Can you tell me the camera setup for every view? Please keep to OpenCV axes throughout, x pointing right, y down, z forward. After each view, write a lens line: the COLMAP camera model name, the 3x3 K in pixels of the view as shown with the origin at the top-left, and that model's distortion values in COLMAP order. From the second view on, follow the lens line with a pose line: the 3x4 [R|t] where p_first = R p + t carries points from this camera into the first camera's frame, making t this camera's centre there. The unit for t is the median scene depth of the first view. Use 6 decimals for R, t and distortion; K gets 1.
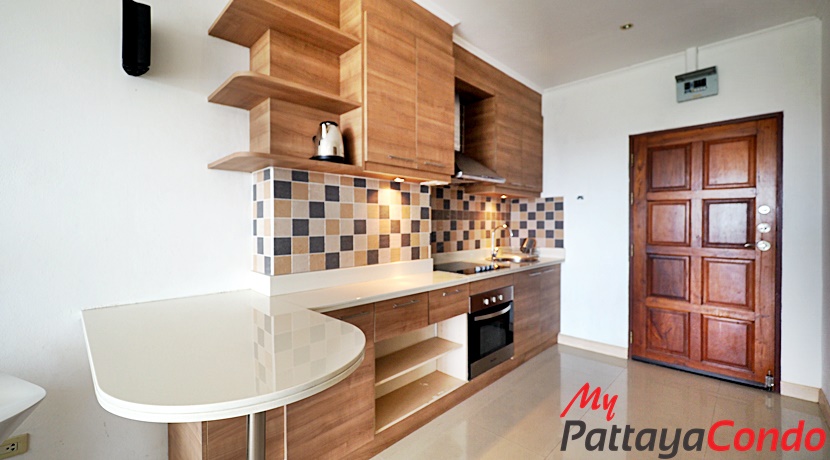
lens RADIAL K [[347.2, 0, 412.7], [0, 347.2, 226.8], [0, 0, 1]] dist [-0.012087, -0.000746]
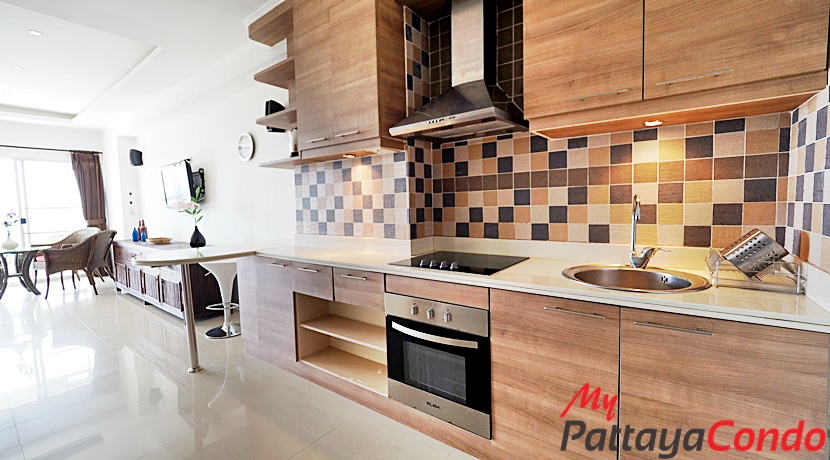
lens RADIAL K [[347.2, 0, 418.4], [0, 347.2, 229.0], [0, 0, 1]] dist [-0.012087, -0.000746]
pose [[0.135145, 0.066088, -0.988619, 0.898733], [0.010148, 0.997628, 0.068077, 0.010244], [0.990774, -0.019233, 0.134154, 0.942155]]
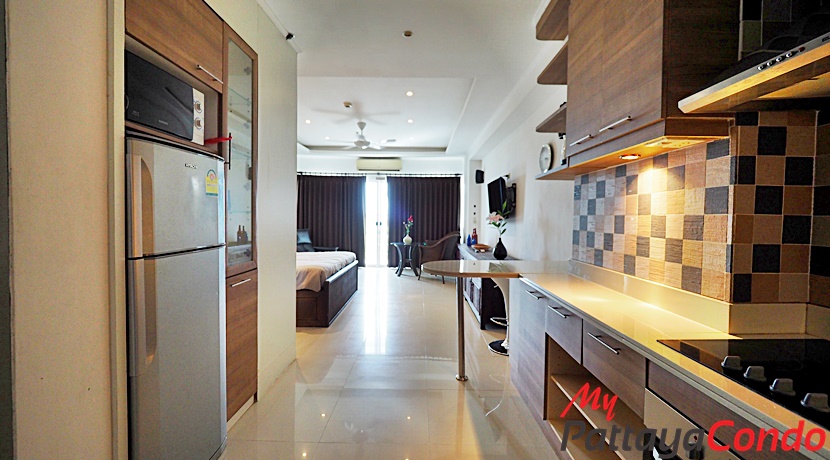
lens RADIAL K [[347.2, 0, 415.6], [0, 347.2, 227.7], [0, 0, 1]] dist [-0.012087, -0.000746]
pose [[-0.720900, 0.012408, -0.692928, 0.657351], [-0.019645, 0.999072, 0.038327, -0.012338], [0.692760, 0.041243, -0.719988, 1.069768]]
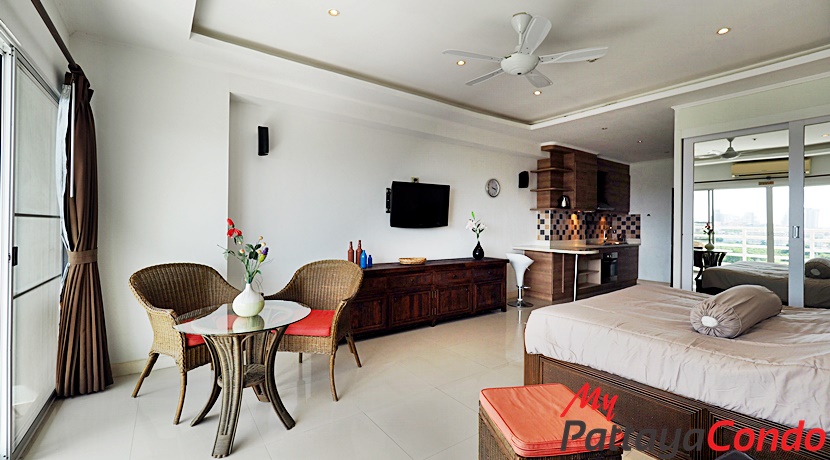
lens RADIAL K [[347.2, 0, 414.6], [0, 347.2, 226.1], [0, 0, 1]] dist [-0.012087, -0.000746]
pose [[0.985352, 0.011021, -0.170179, -0.804916], [-0.012222, 0.999907, -0.006015, 0.021060], [0.170097, 0.008006, 0.985395, -1.874136]]
